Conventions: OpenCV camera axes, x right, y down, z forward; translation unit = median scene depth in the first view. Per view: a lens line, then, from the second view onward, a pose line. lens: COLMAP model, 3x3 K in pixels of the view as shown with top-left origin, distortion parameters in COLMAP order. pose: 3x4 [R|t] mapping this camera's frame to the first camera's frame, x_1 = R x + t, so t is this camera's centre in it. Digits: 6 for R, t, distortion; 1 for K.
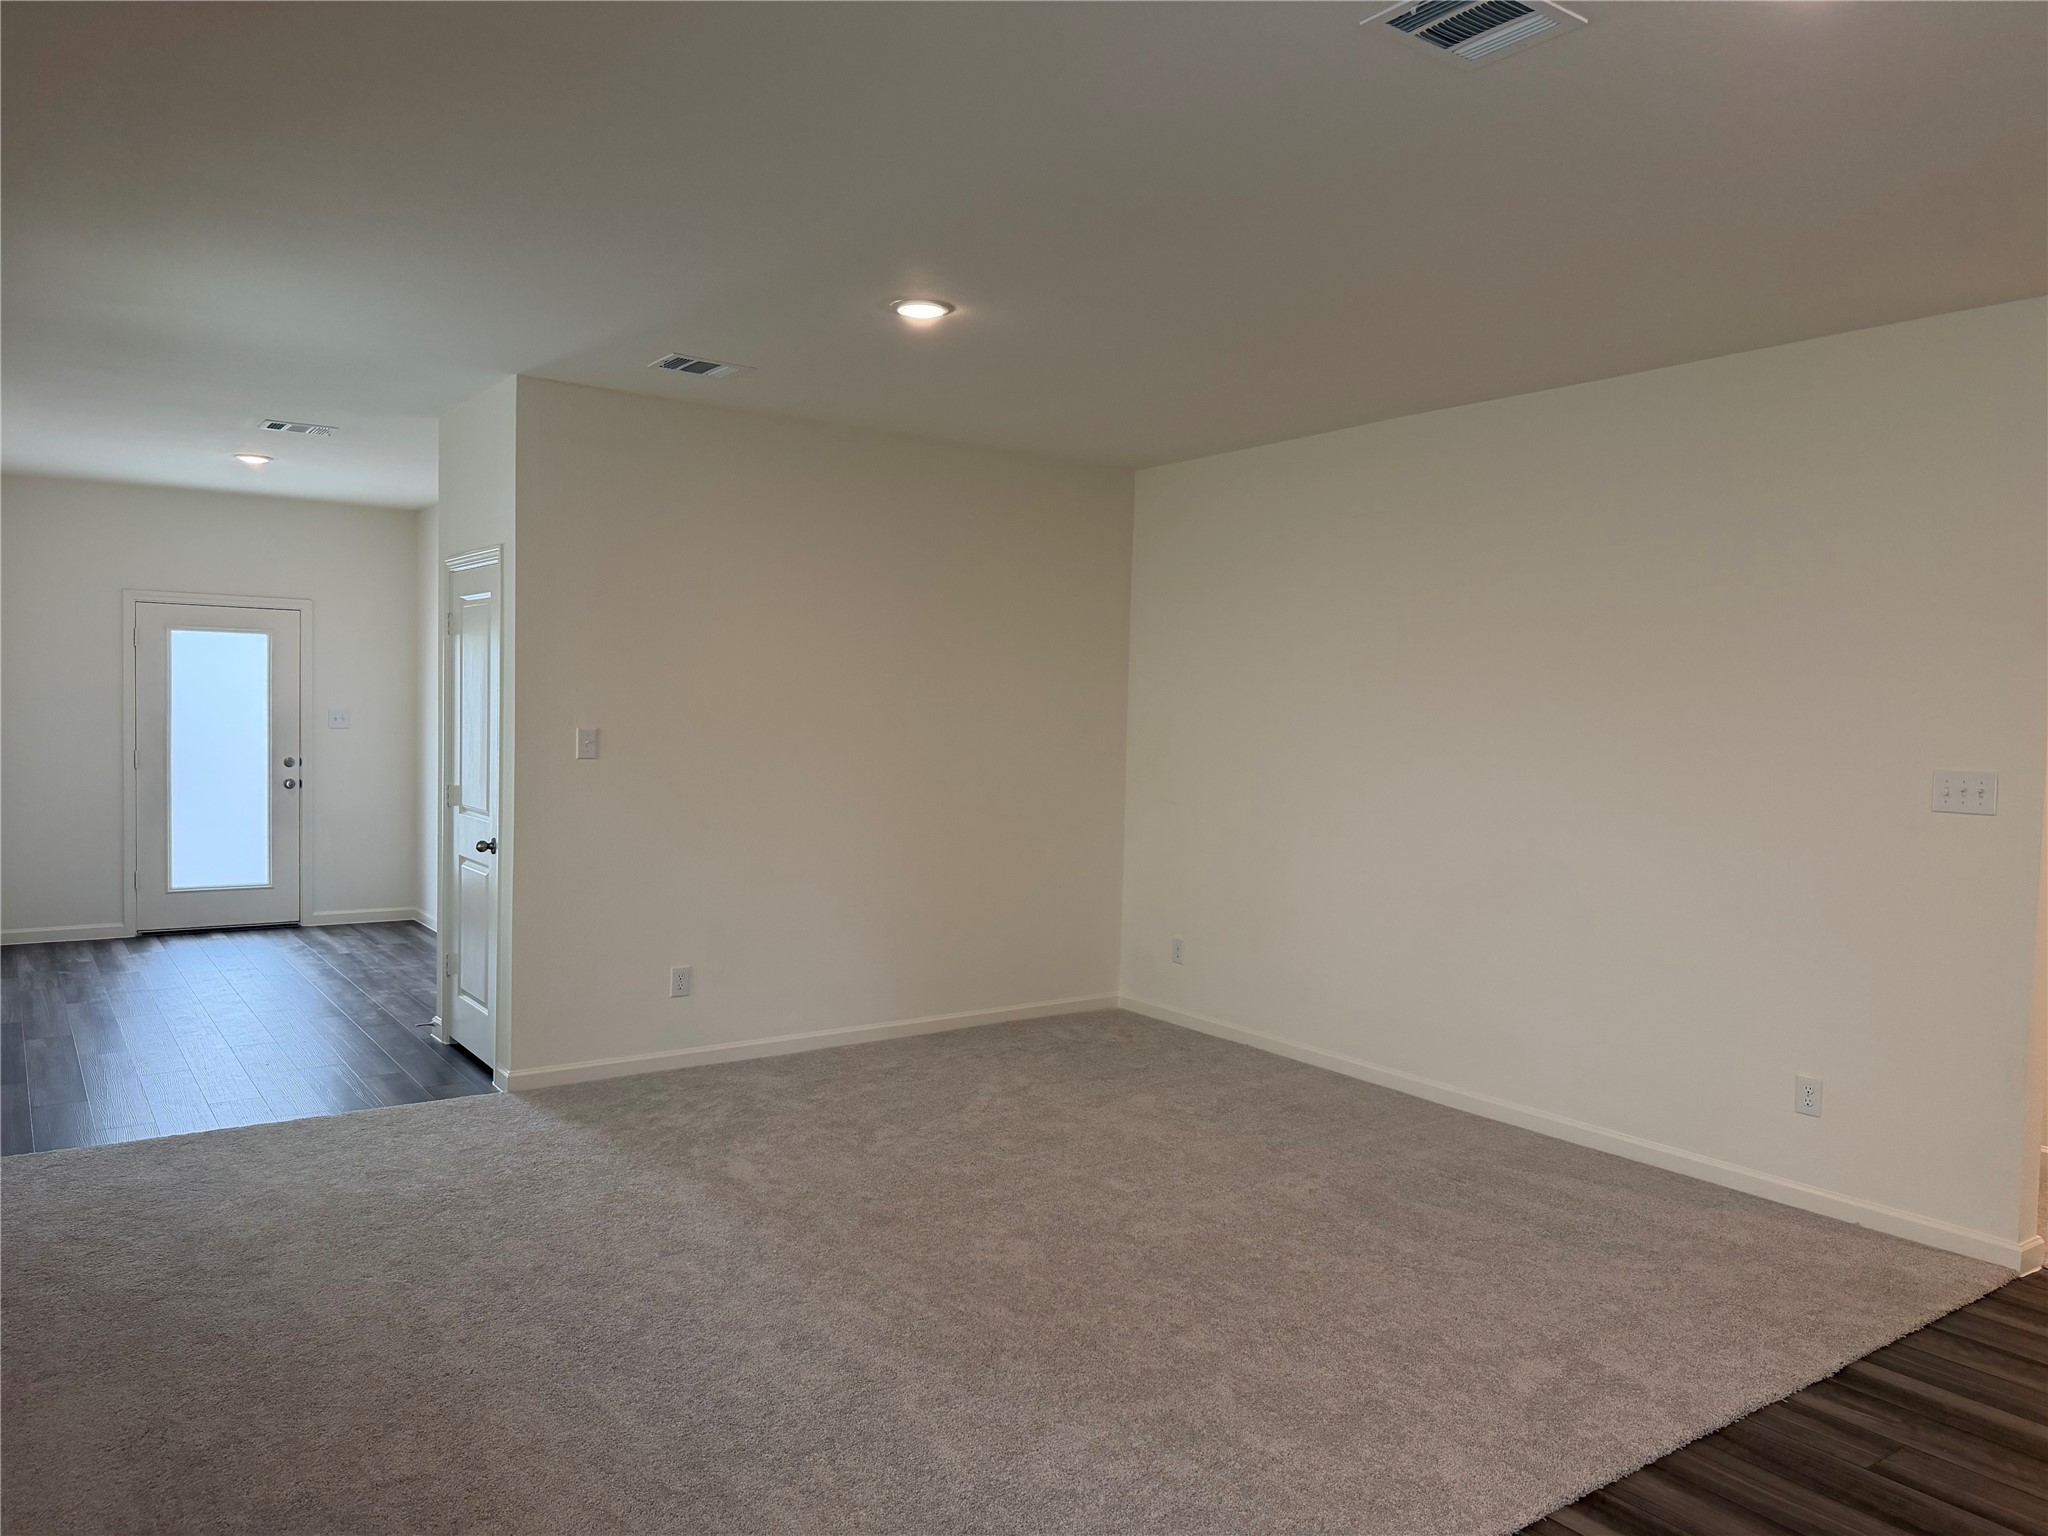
lens RADIAL K [[1444.7, 0, 1031.5], [0, 1444.7, 767.1], [0, 0, 1]] dist [0.018425, -0.024667]
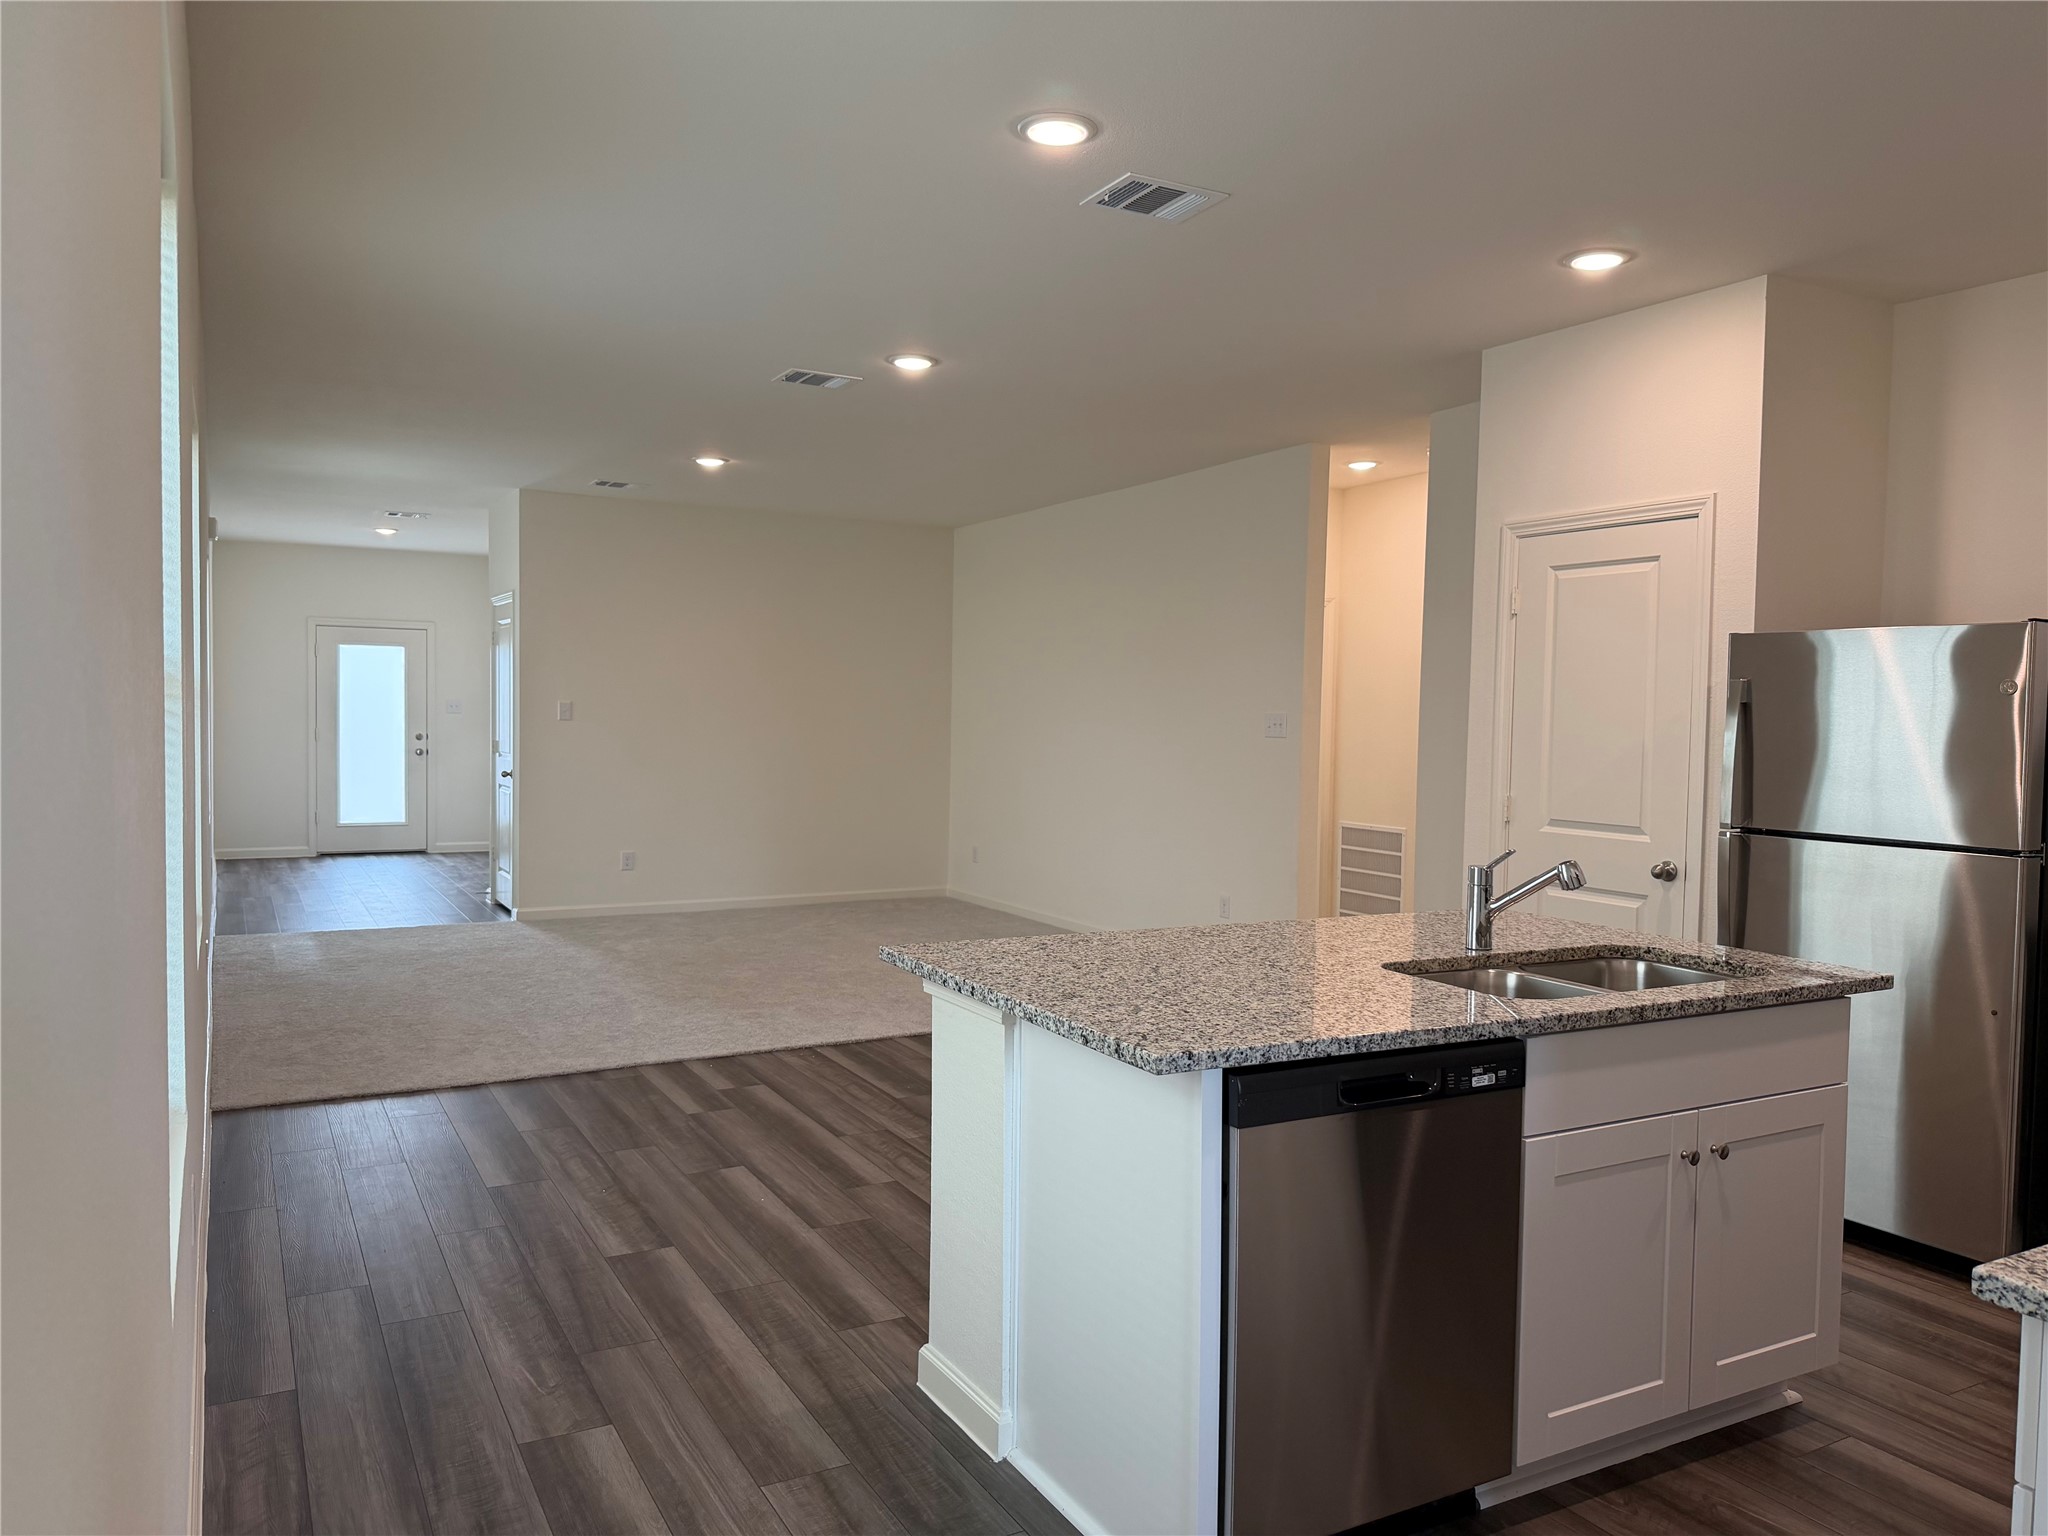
lens RADIAL K [[1444.7, 0, 1042.6], [0, 1444.7, 774.0], [0, 0, 1]] dist [0.018425, -0.024667]
pose [[0.994387, -0.001722, -0.105790, 0.271826], [0.001762, 0.999998, 0.000281, 0.037419], [0.105790, -0.000466, 0.994388, -0.384138]]
